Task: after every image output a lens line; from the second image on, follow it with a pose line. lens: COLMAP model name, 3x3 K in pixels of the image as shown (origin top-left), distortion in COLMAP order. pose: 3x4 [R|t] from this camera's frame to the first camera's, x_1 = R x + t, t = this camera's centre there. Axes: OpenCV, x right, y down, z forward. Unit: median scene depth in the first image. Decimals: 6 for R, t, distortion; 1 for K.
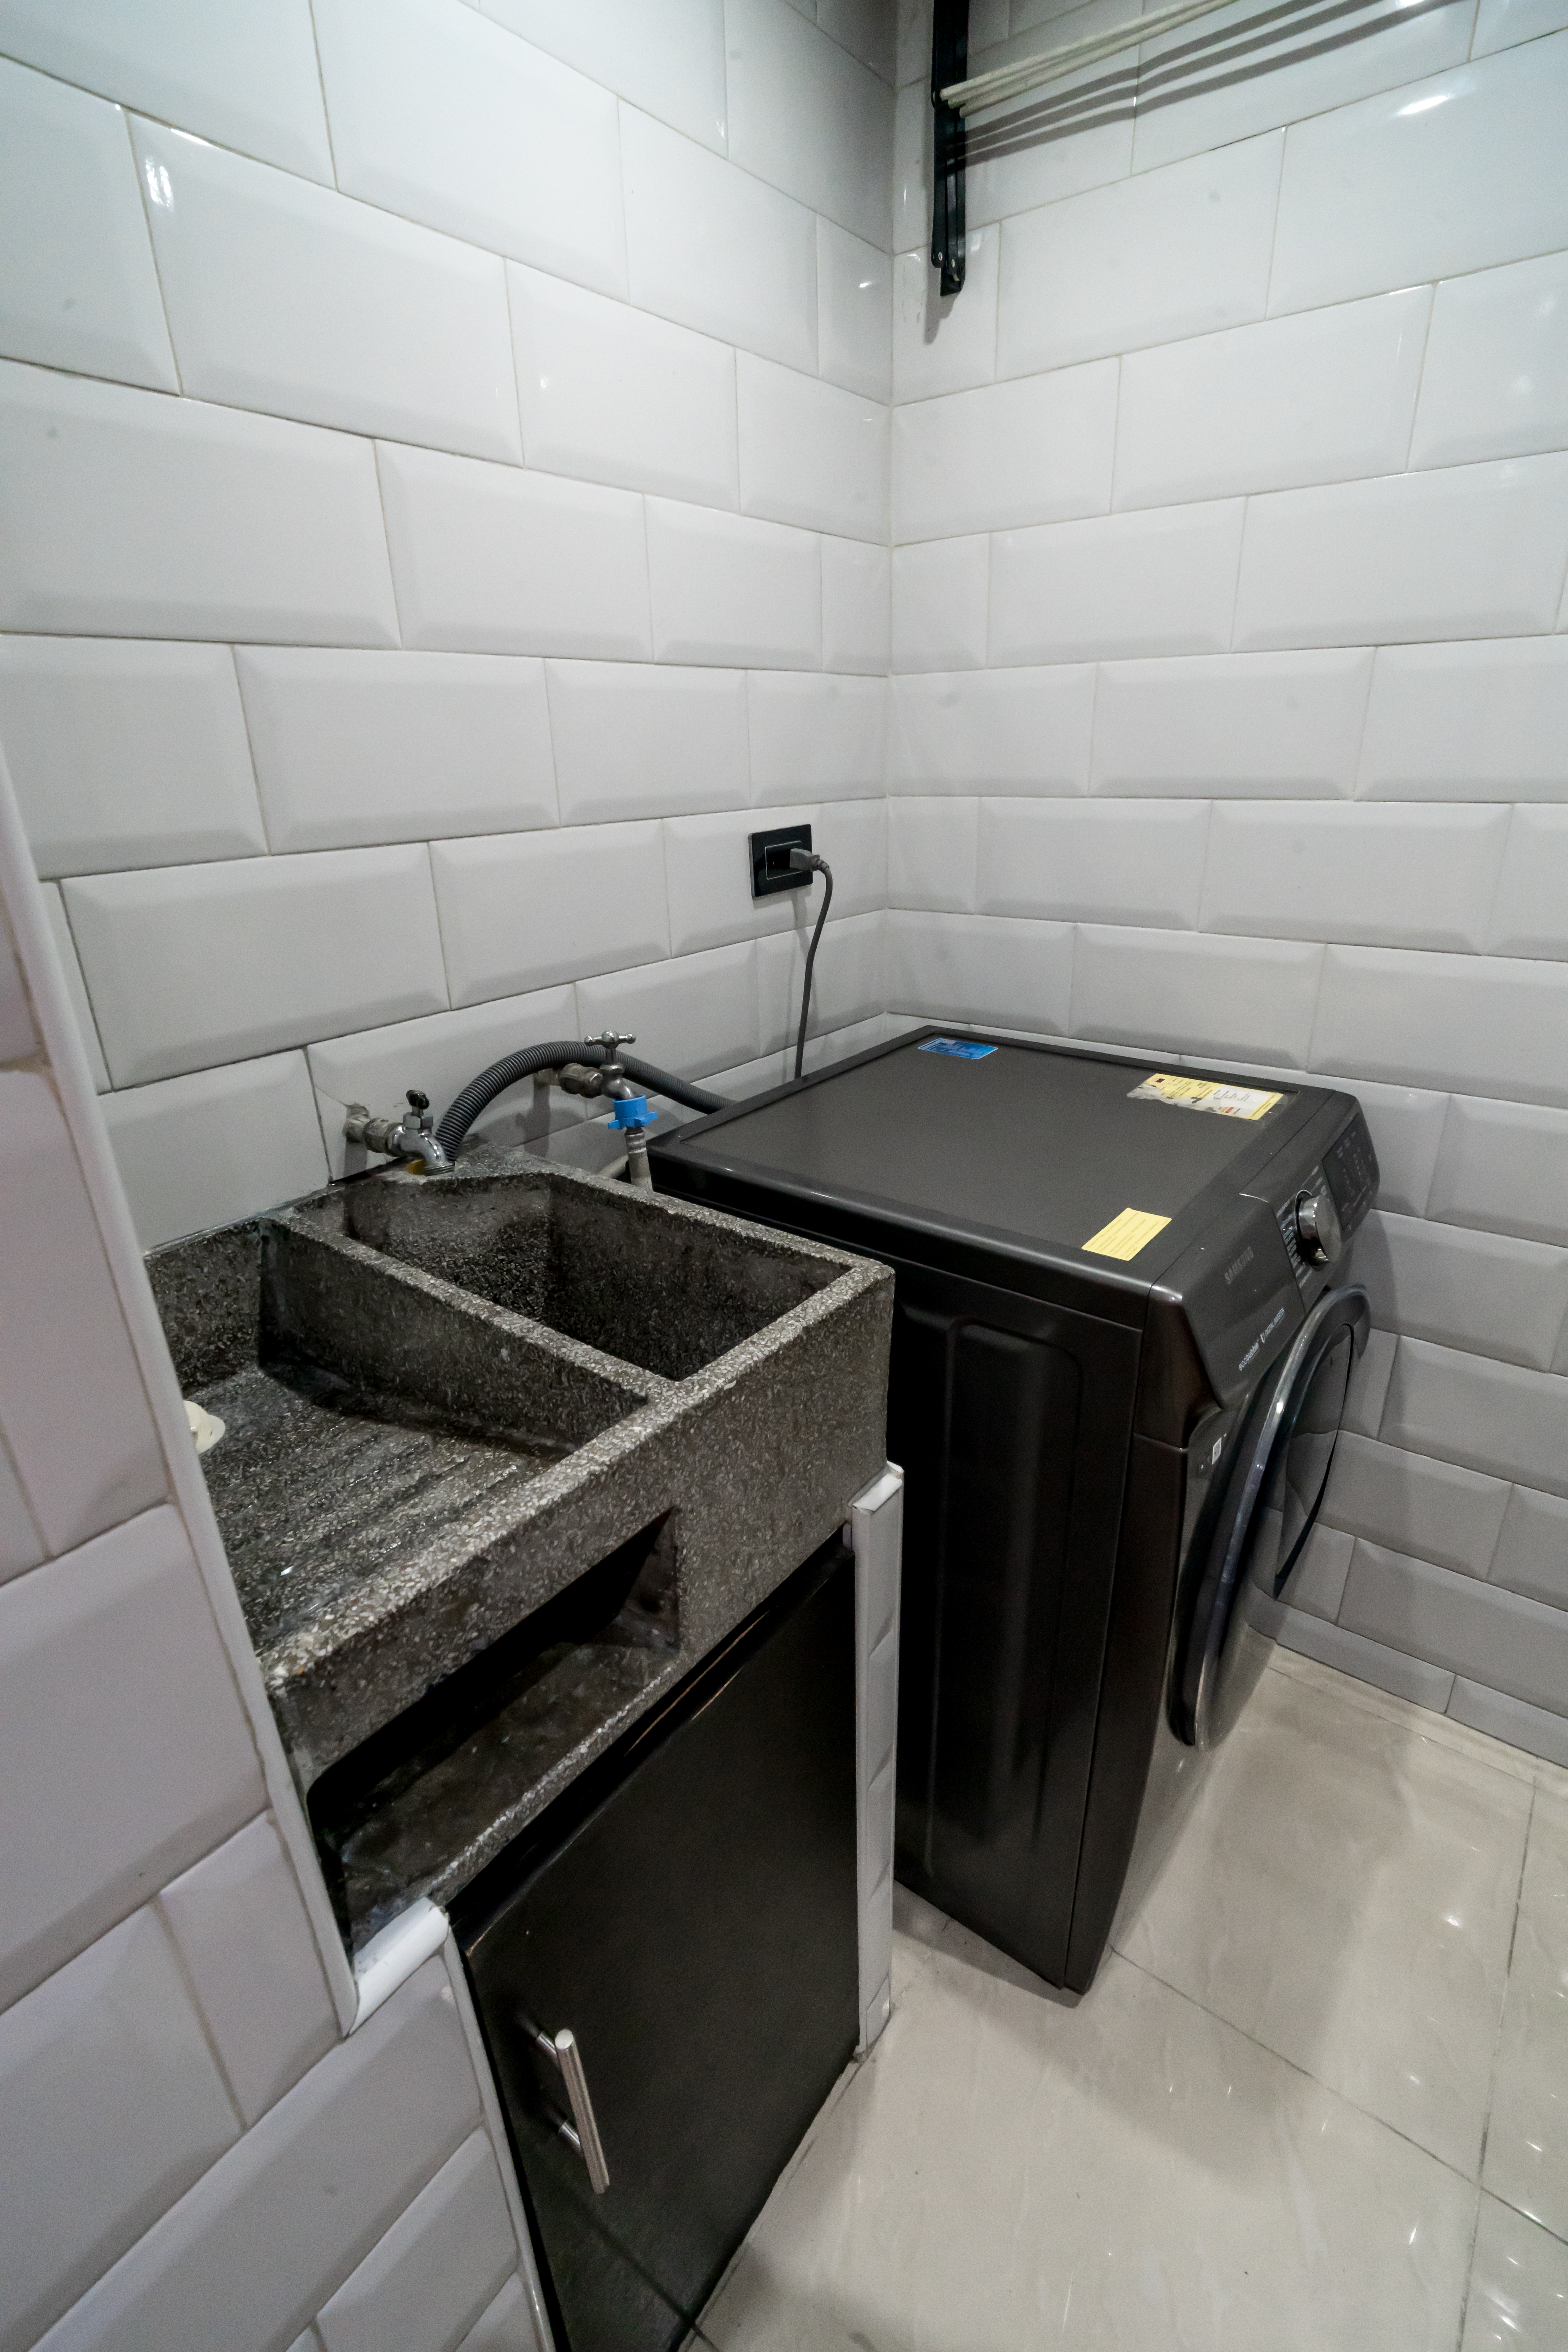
lens RADIAL K [[1094.8, 0, 784.0], [0, 1094.8, 1176.0], [0, 0, 1]] dist [-0.023971, 0.011460]
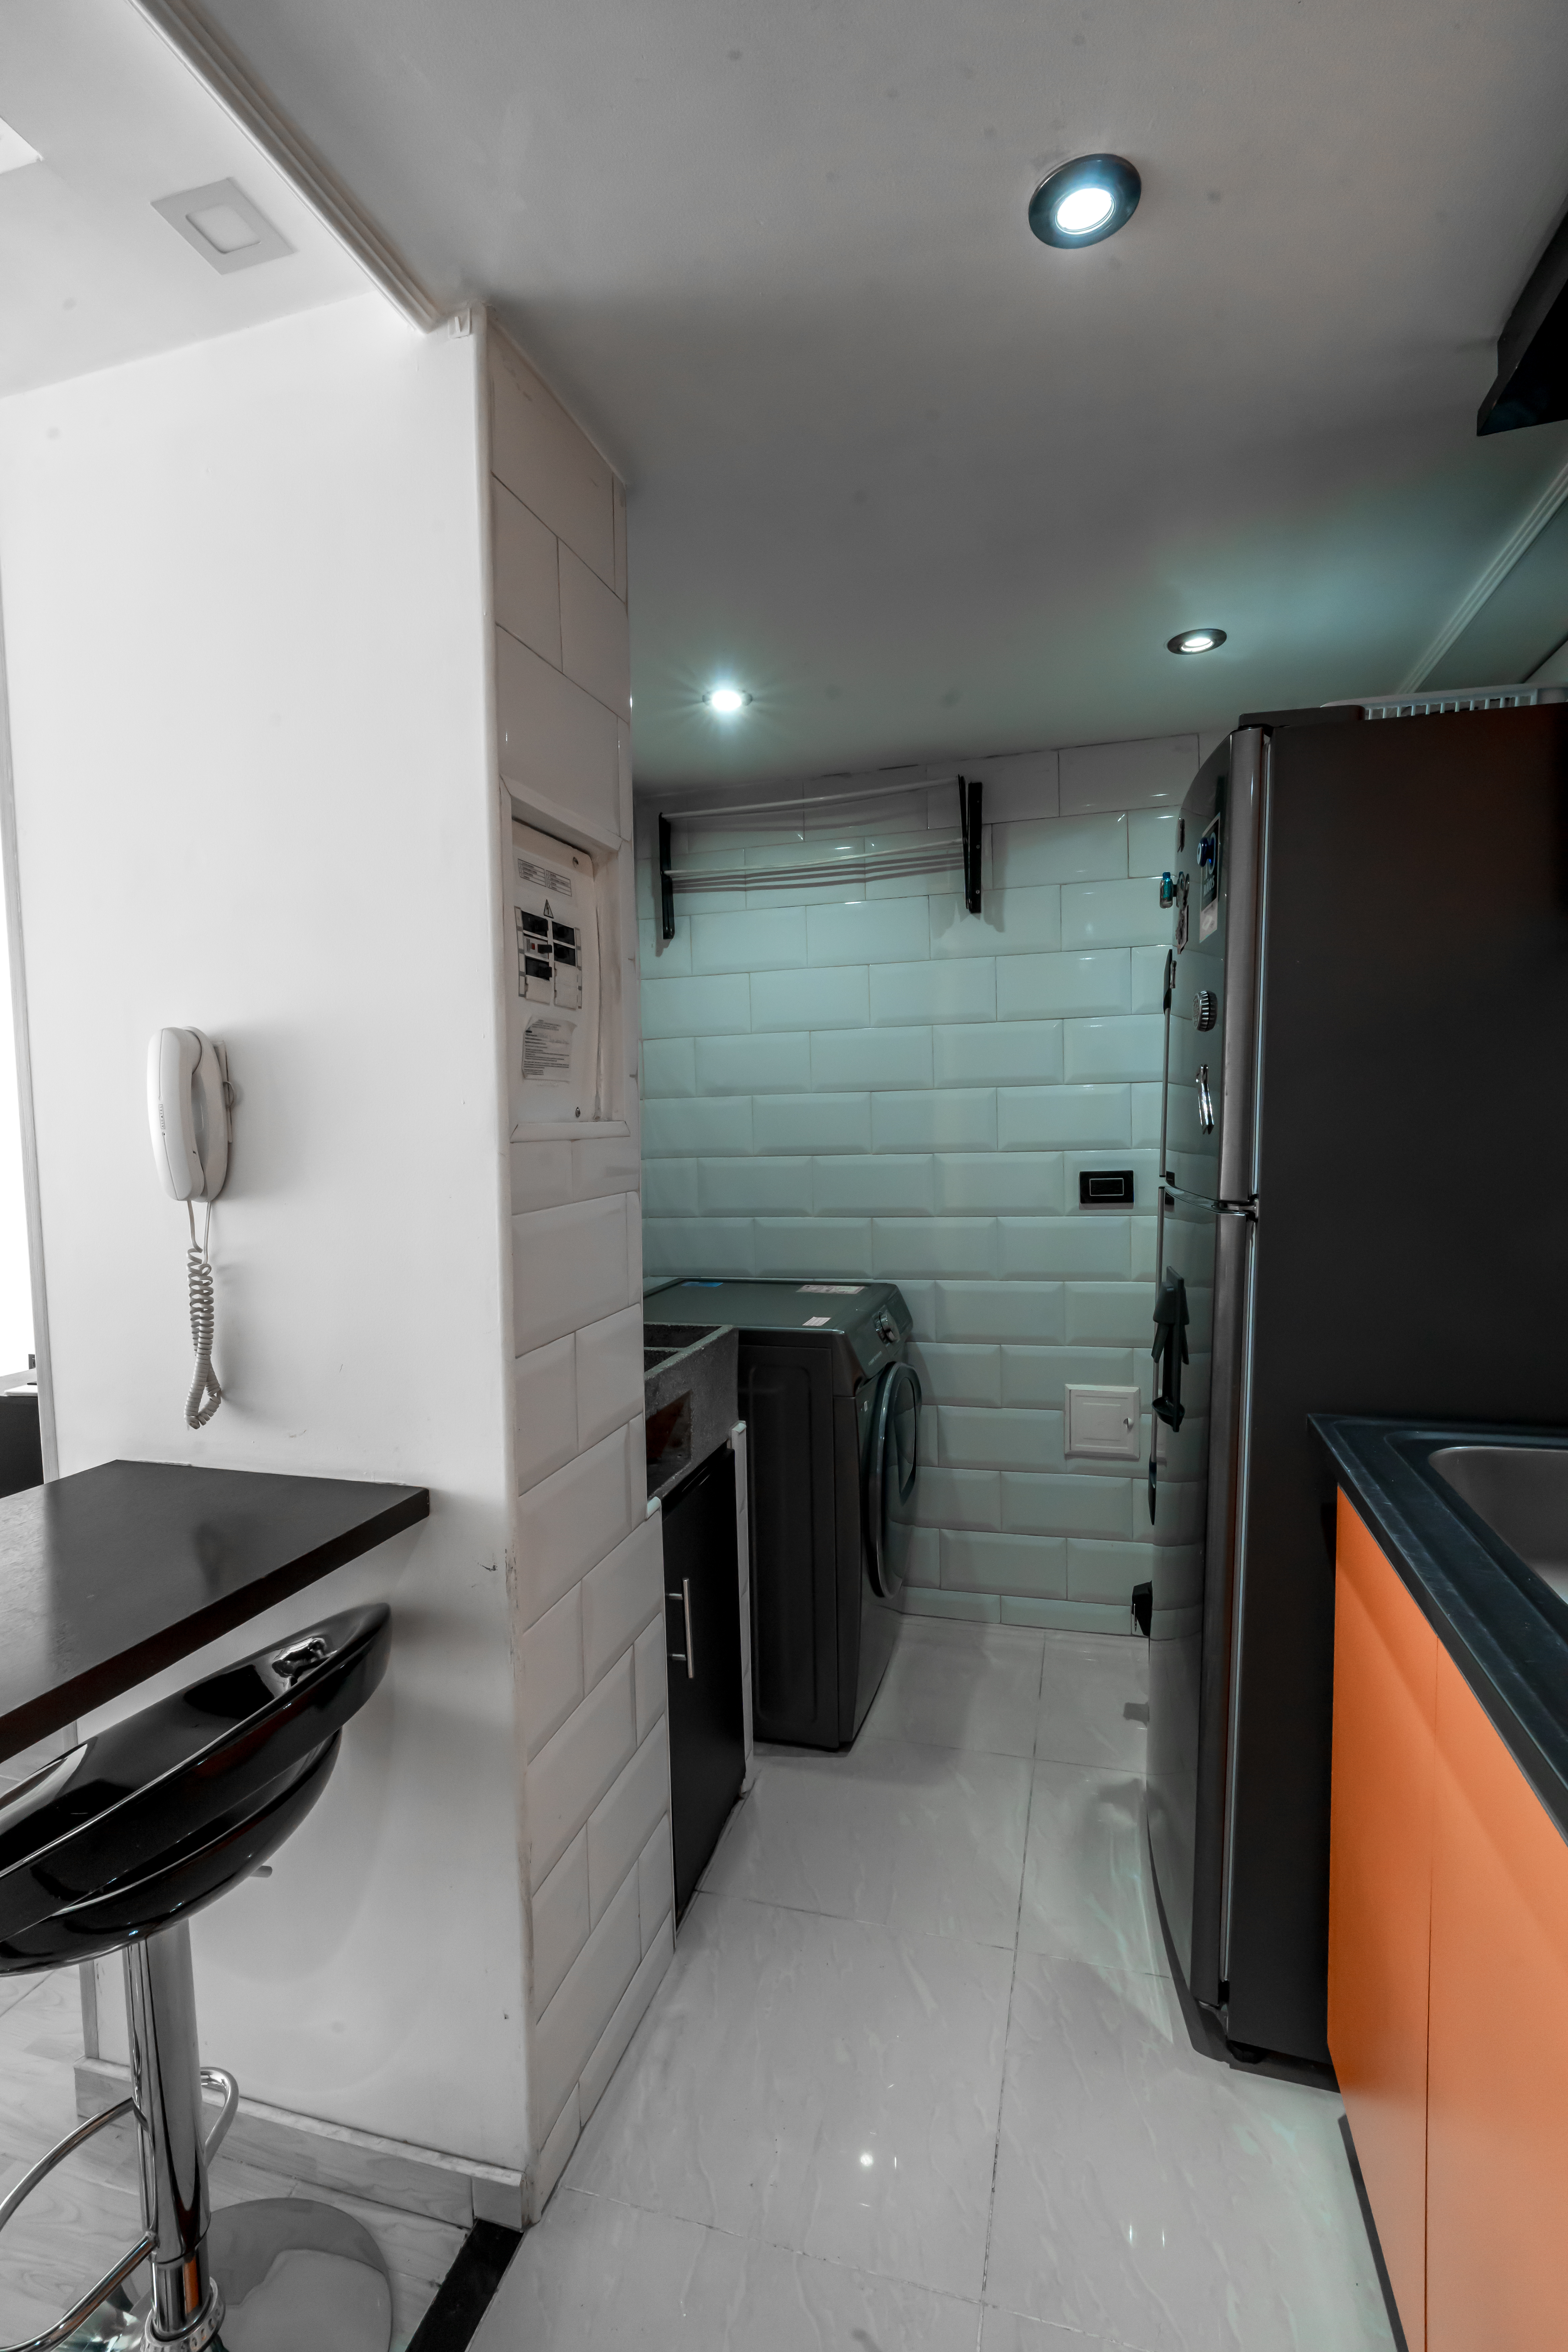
lens RADIAL K [[1094.8, 0, 784.0], [0, 1094.8, 1176.0], [0, 0, 1]] dist [-0.023971, 0.011460]
pose [[0.929505, -0.021109, 0.368204, -0.462860], [0.141755, 0.942118, -0.303840, 0.346494], [-0.340478, 0.334615, 0.878696, -0.879265]]
